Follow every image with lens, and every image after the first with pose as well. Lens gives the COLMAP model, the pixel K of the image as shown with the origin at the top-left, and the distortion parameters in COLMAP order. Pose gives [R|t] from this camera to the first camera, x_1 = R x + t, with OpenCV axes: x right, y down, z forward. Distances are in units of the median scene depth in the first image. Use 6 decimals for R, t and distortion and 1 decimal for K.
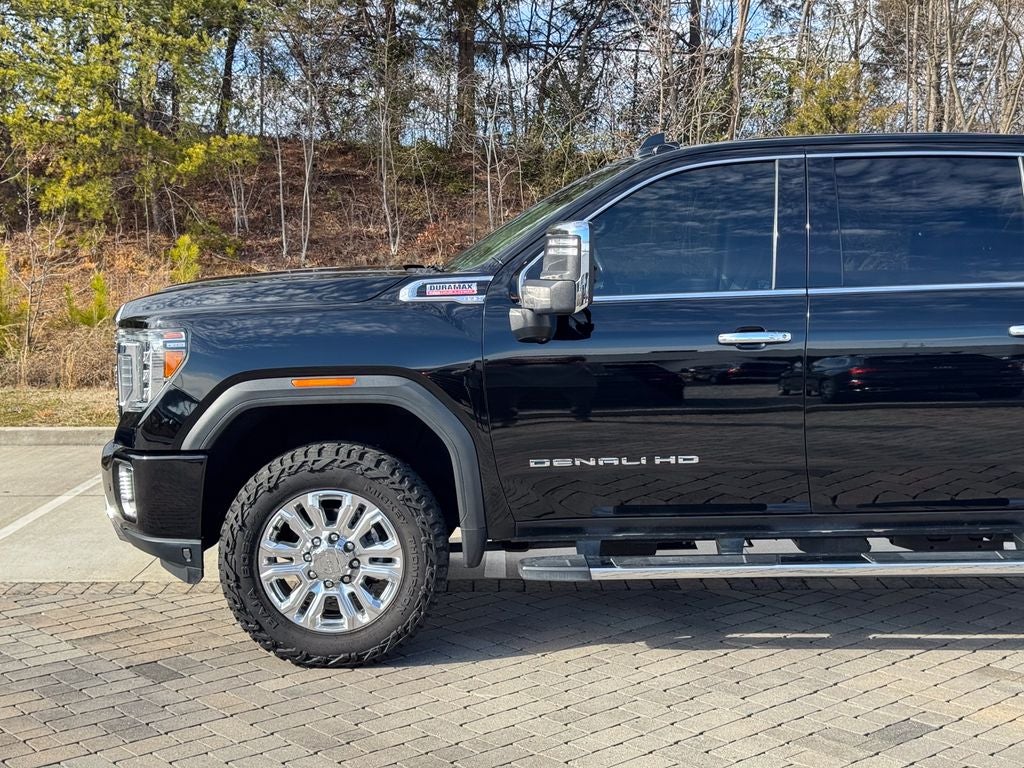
lens RADIAL K [[1493.2, 0, 489.0], [0, 1493.2, 393.5], [0, 0, 1]] dist [0.029233, 0.000000]
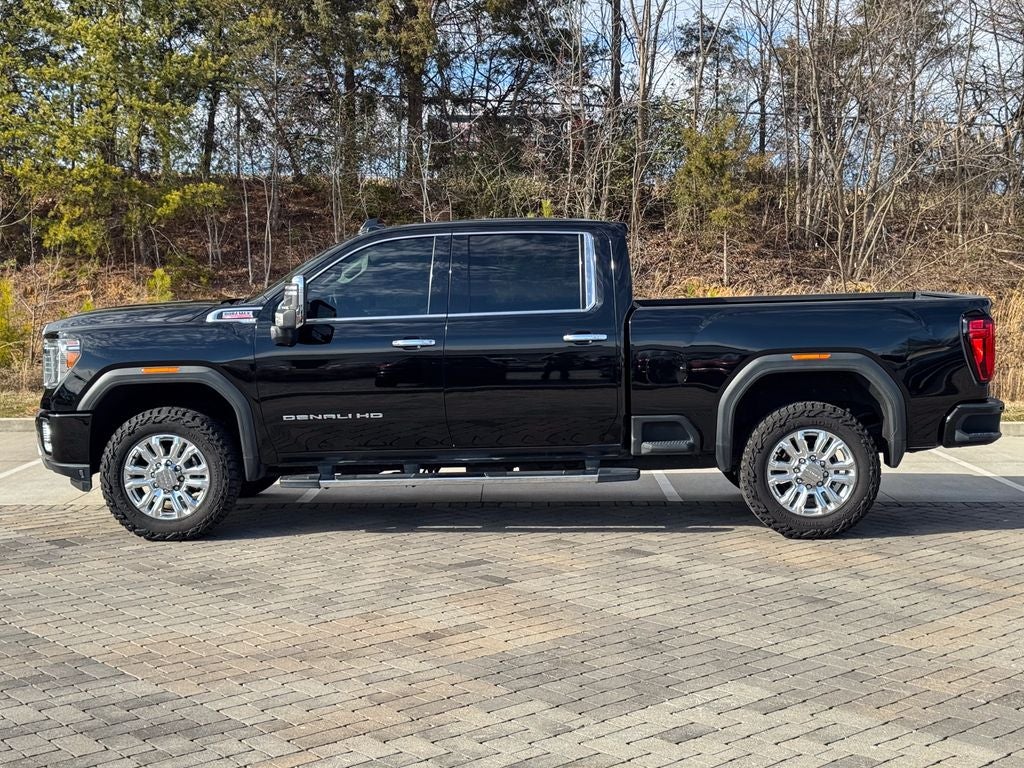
lens RADIAL K [[1493.2, 0, 495.1], [0, 1493.2, 408.3], [0, 0, 1]] dist [0.029233, 0.000000]
pose [[0.999814, -0.002638, -0.019120, 0.286059], [0.002573, 0.999991, -0.003440, 0.040493], [0.019129, 0.003390, 0.999811, -0.650715]]
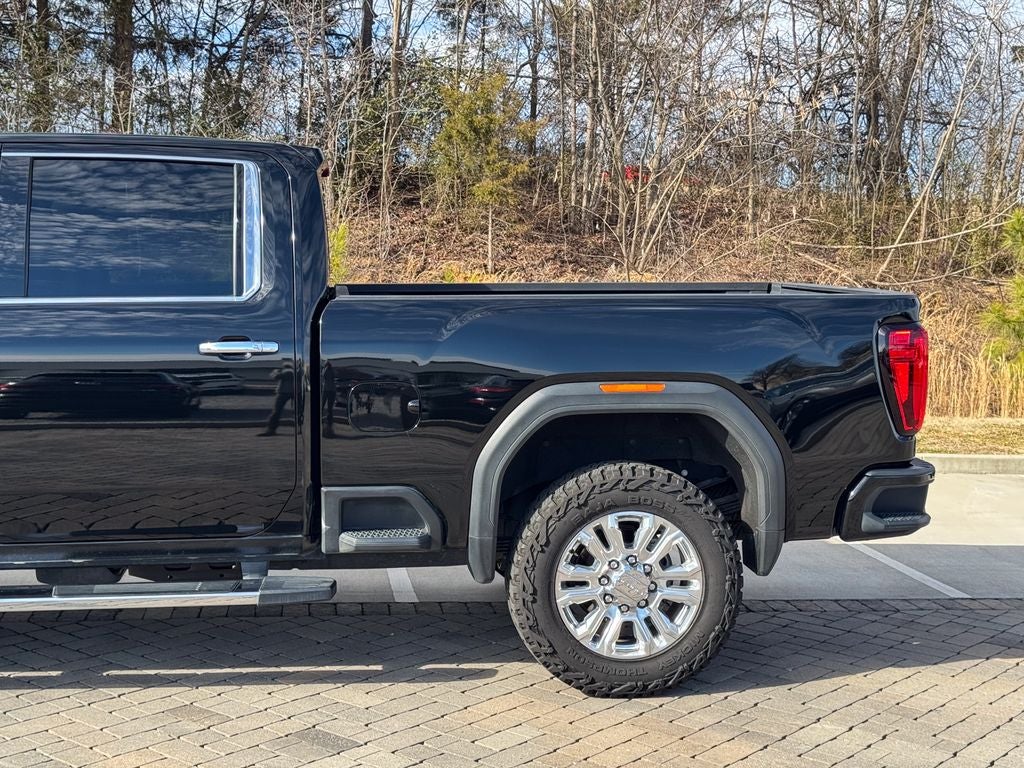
lens RADIAL K [[1493.2, 0, 513.1], [0, 1493.2, 385.8], [0, 0, 1]] dist [0.029233, 0.000000]
pose [[0.988721, 0.011700, 0.149310, 0.380925], [-0.010158, 0.999887, -0.011089, -0.009041], [-0.149423, 0.009447, 0.988728, 0.042615]]
